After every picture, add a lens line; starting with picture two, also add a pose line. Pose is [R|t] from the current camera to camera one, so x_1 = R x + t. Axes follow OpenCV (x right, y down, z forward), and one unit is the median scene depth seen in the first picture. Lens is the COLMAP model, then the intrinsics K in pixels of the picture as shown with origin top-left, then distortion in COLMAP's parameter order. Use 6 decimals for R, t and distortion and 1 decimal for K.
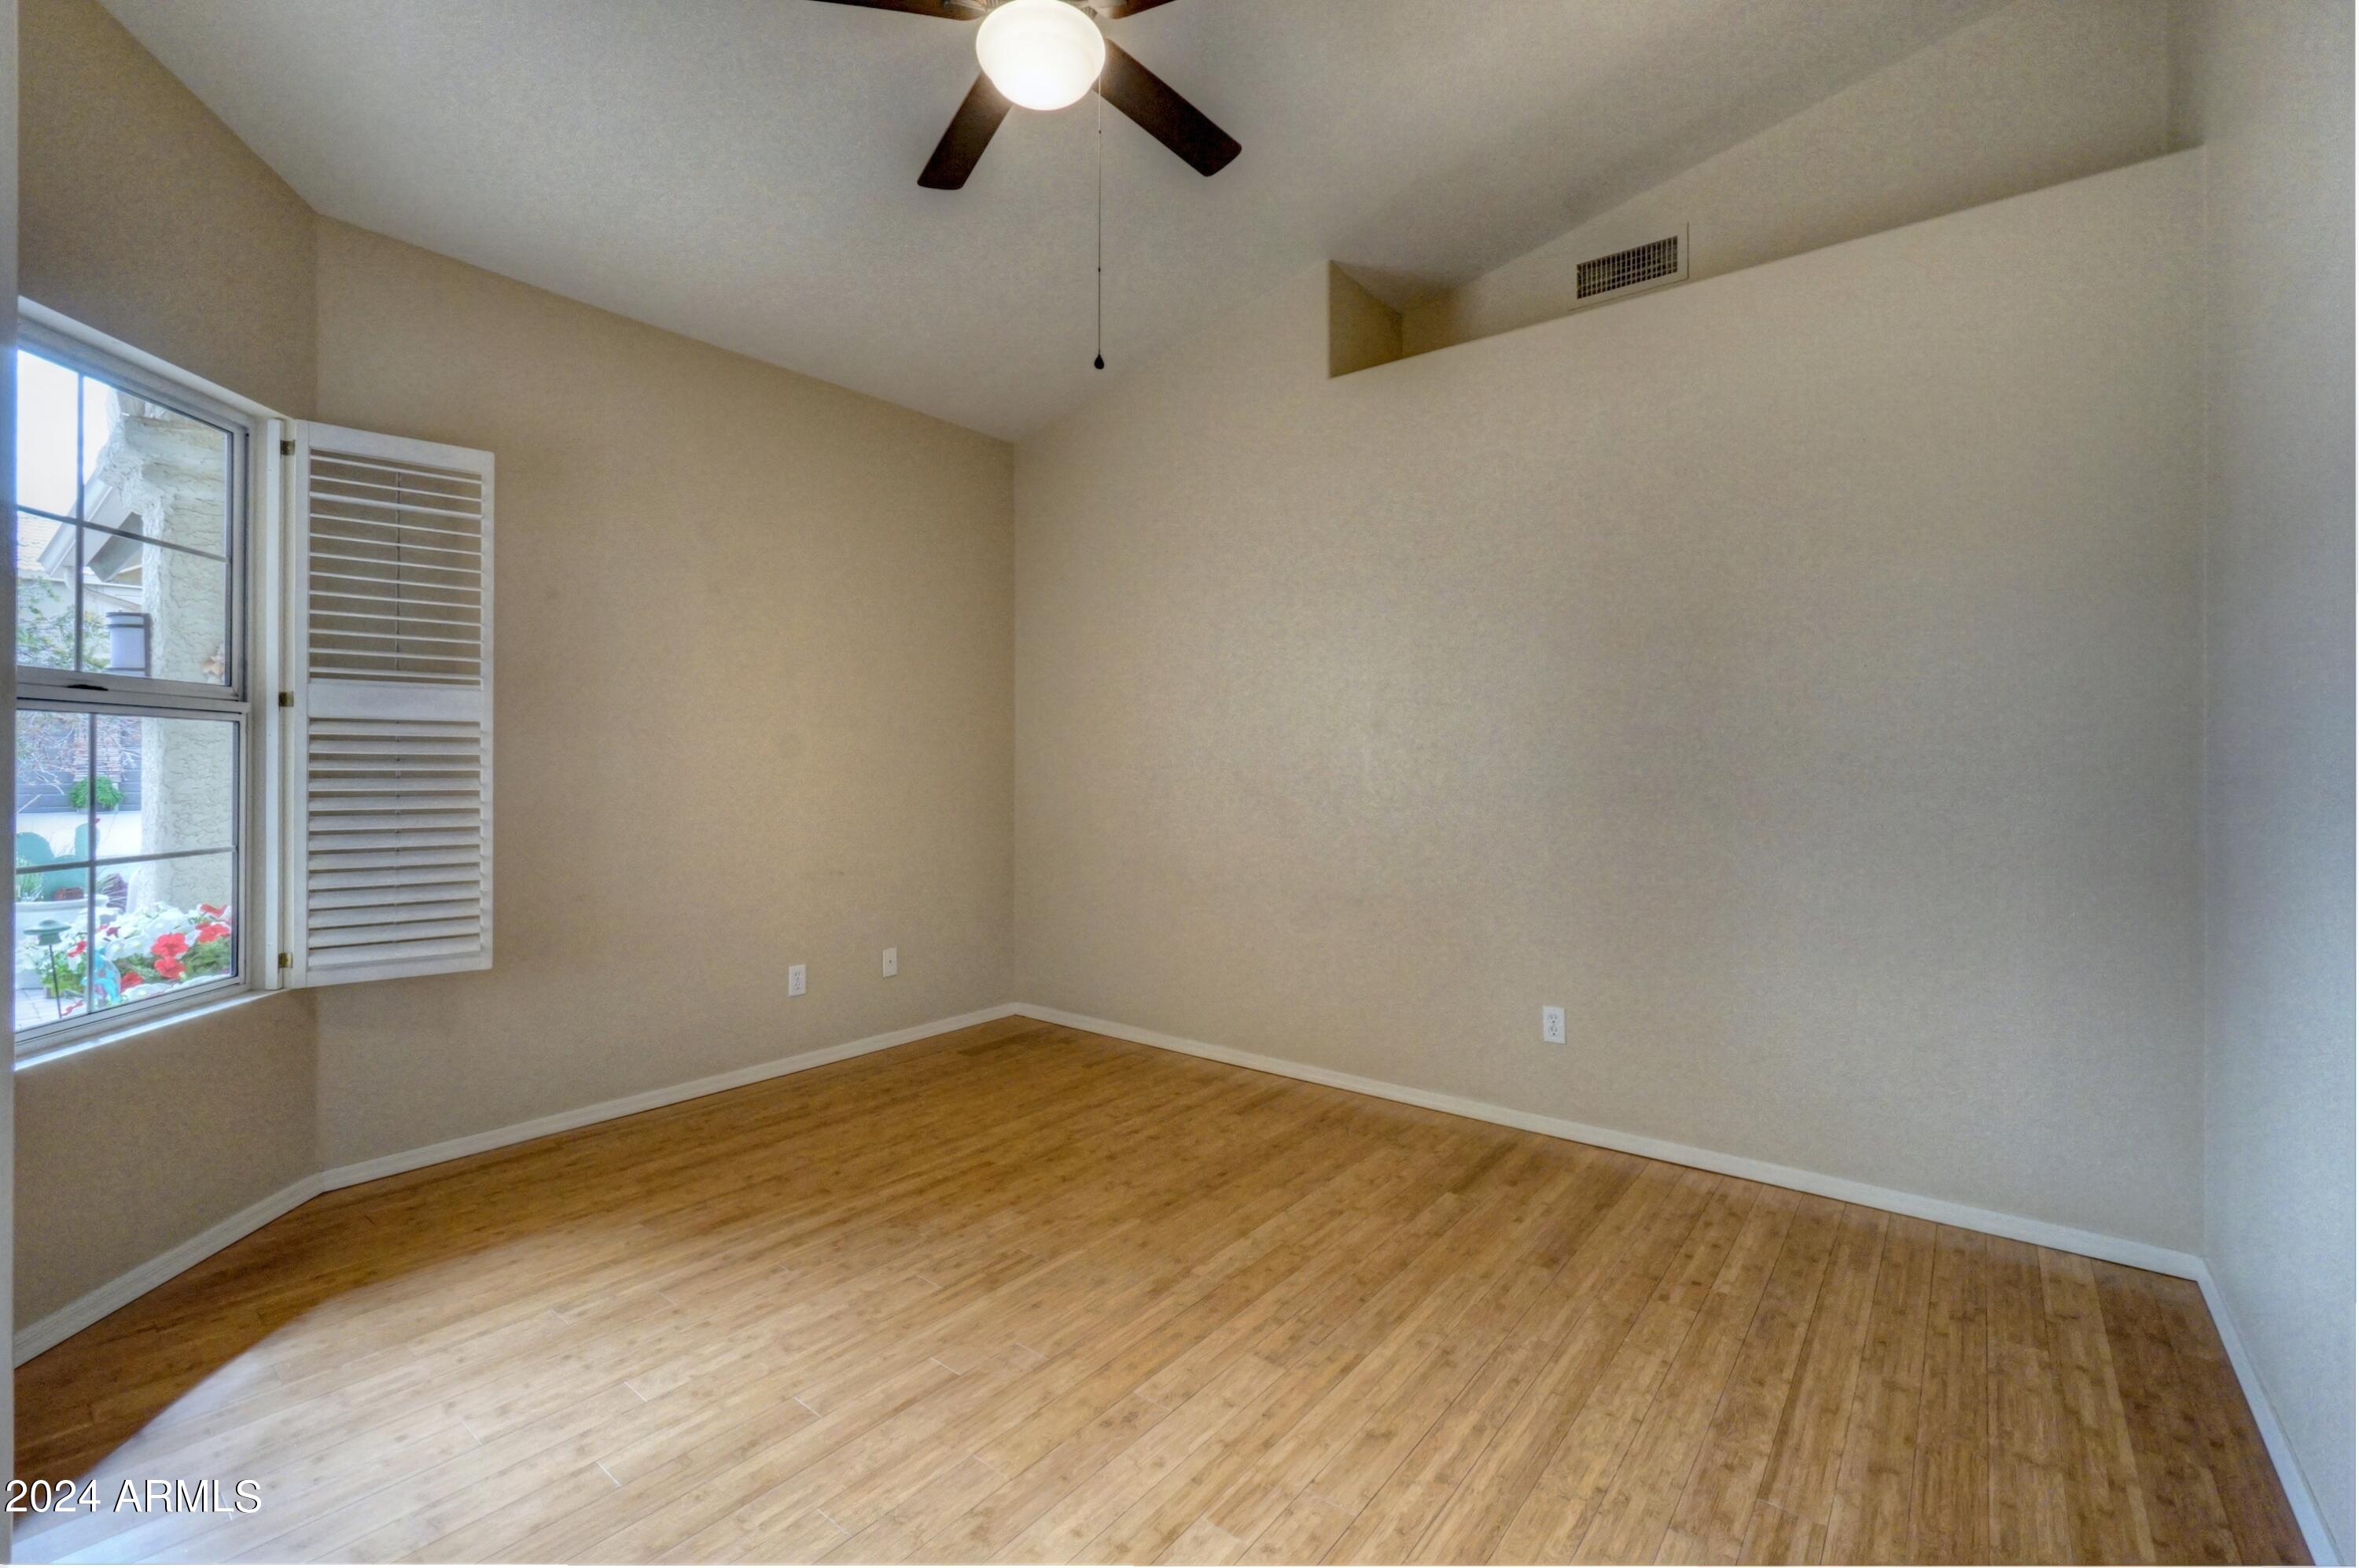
lens RADIAL K [[1018.7, 0, 1179.9], [0, 1018.7, 769.6], [0, 0, 1]] dist [-0.007330, 0.002143]
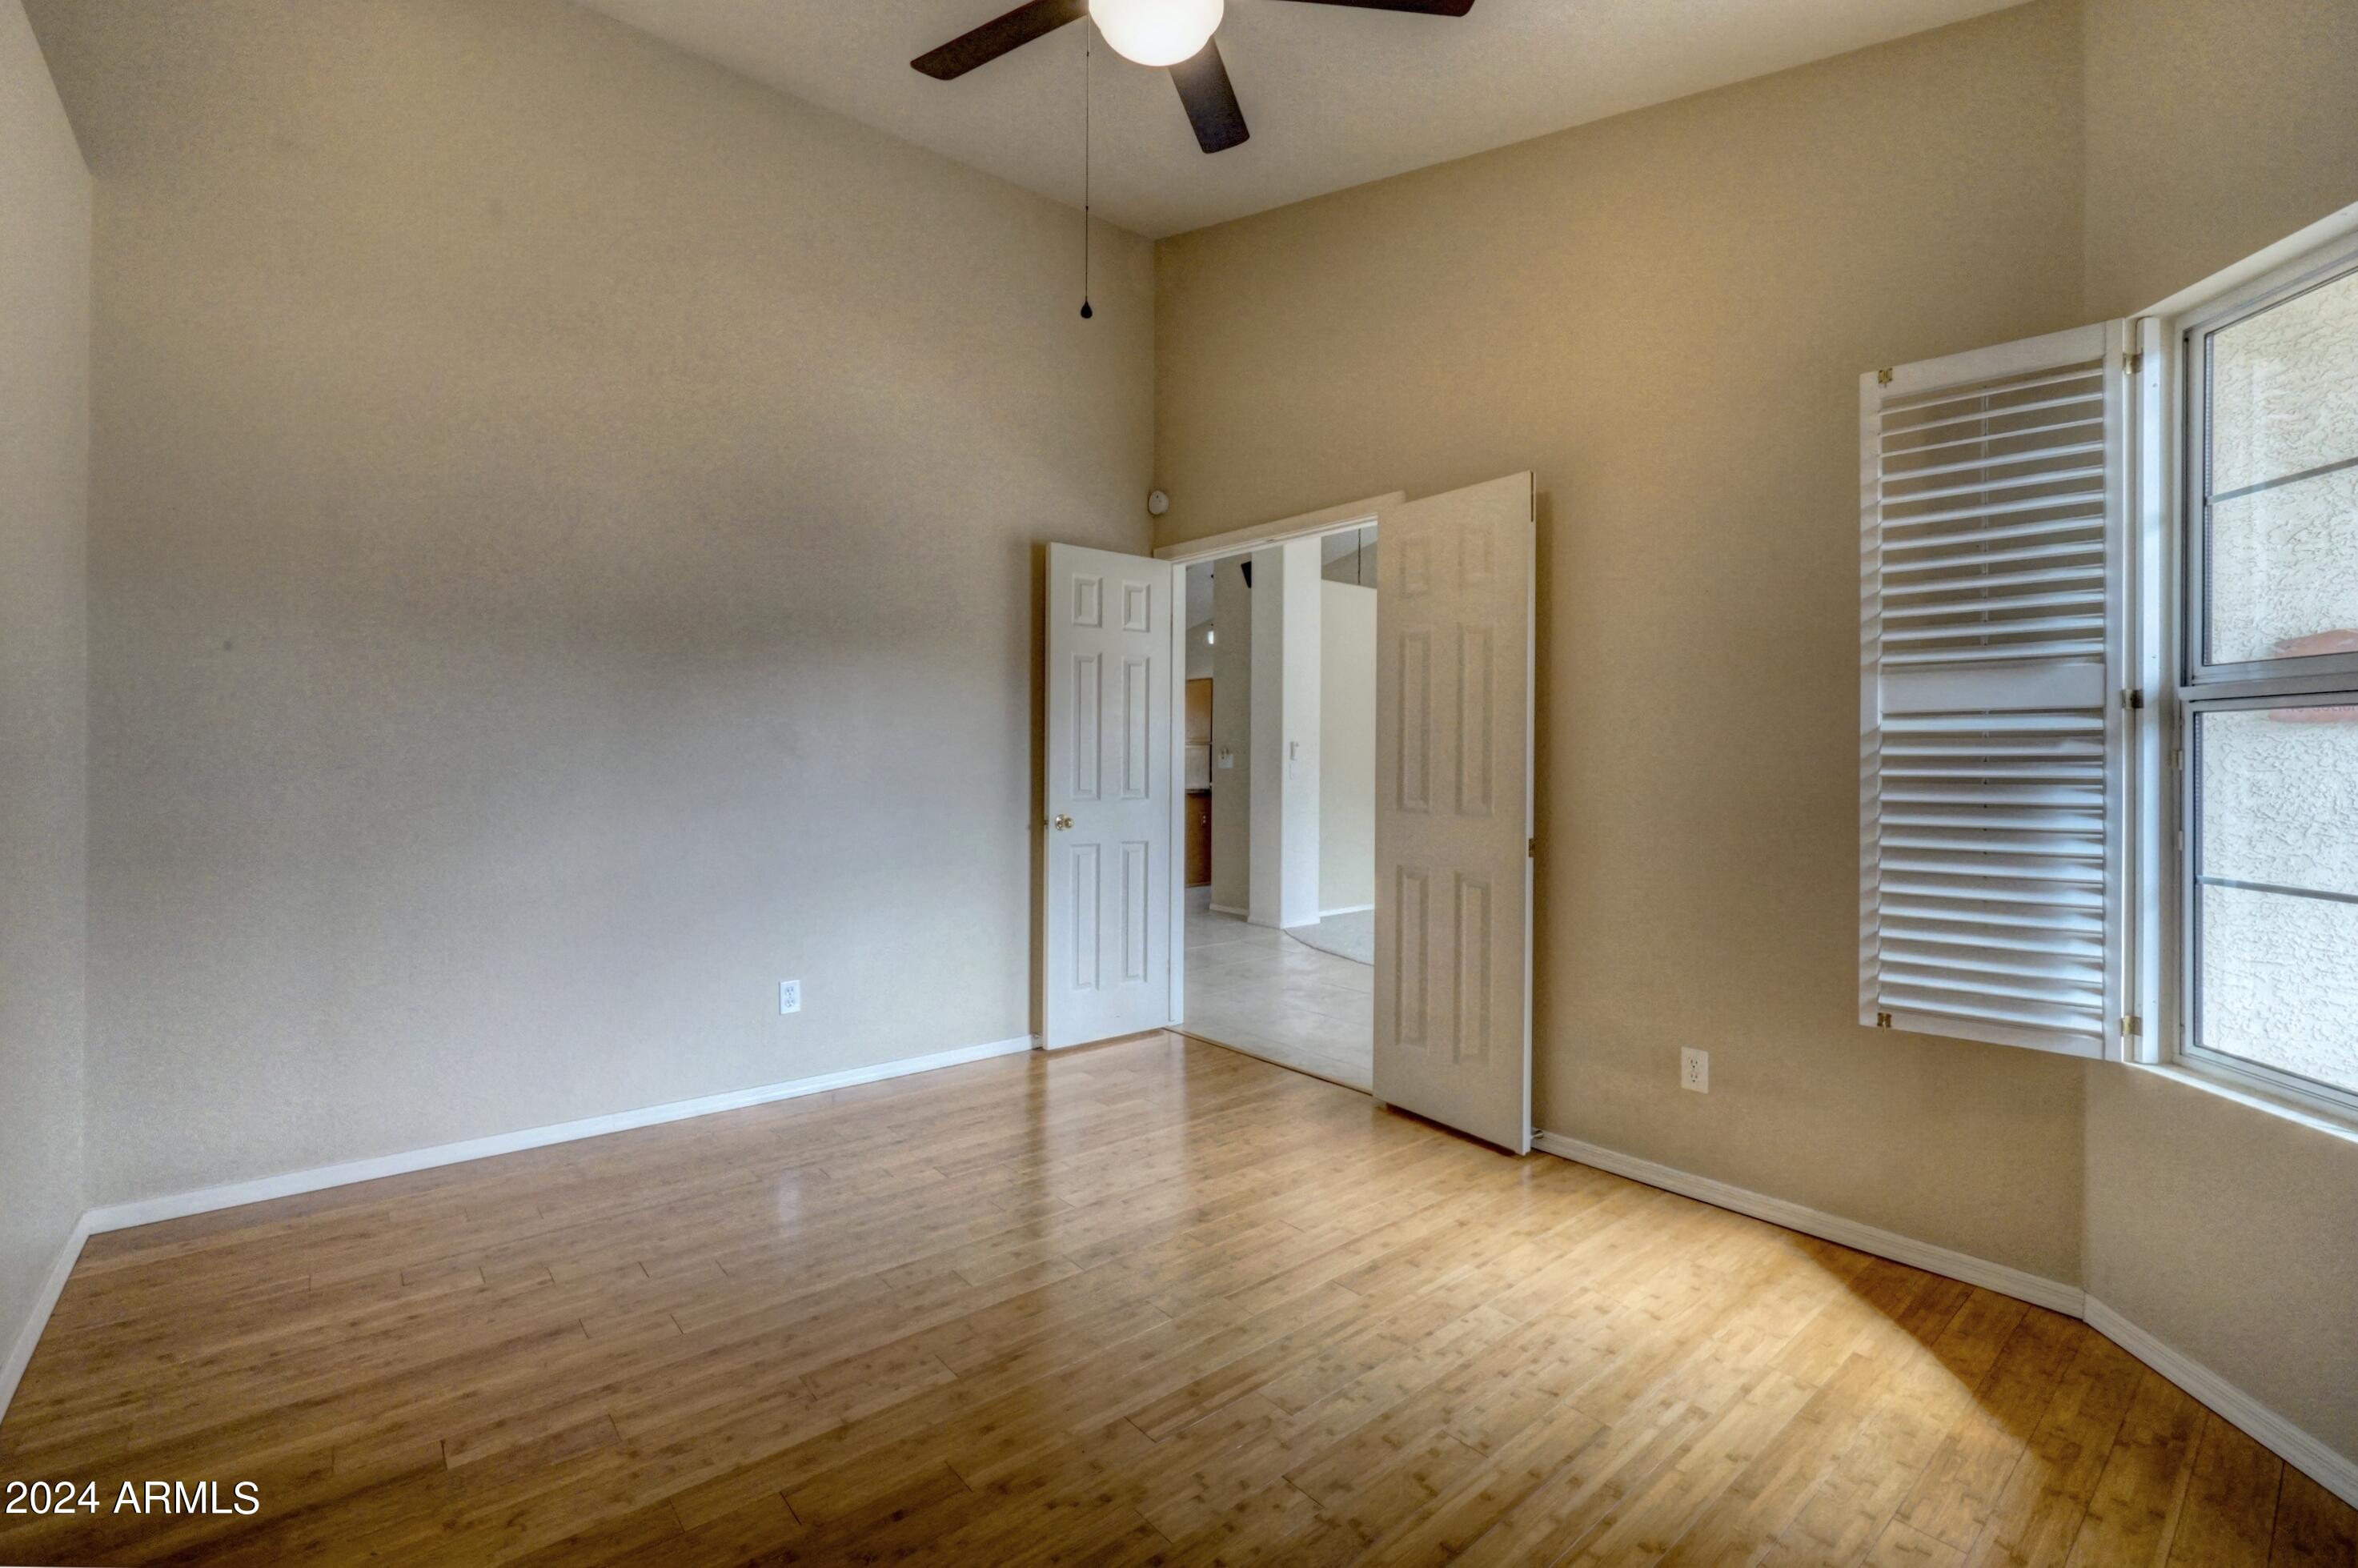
lens RADIAL K [[1018.2, 0, 1177.6], [0, 1018.2, 770.3], [0, 0, 1]] dist [-0.007330, 0.002143]
pose [[-0.979901, -0.012375, 0.199098, -0.332125], [-0.009404, 0.999830, 0.015865, -0.012071], [-0.199260, 0.013674, -0.979851, 1.825125]]
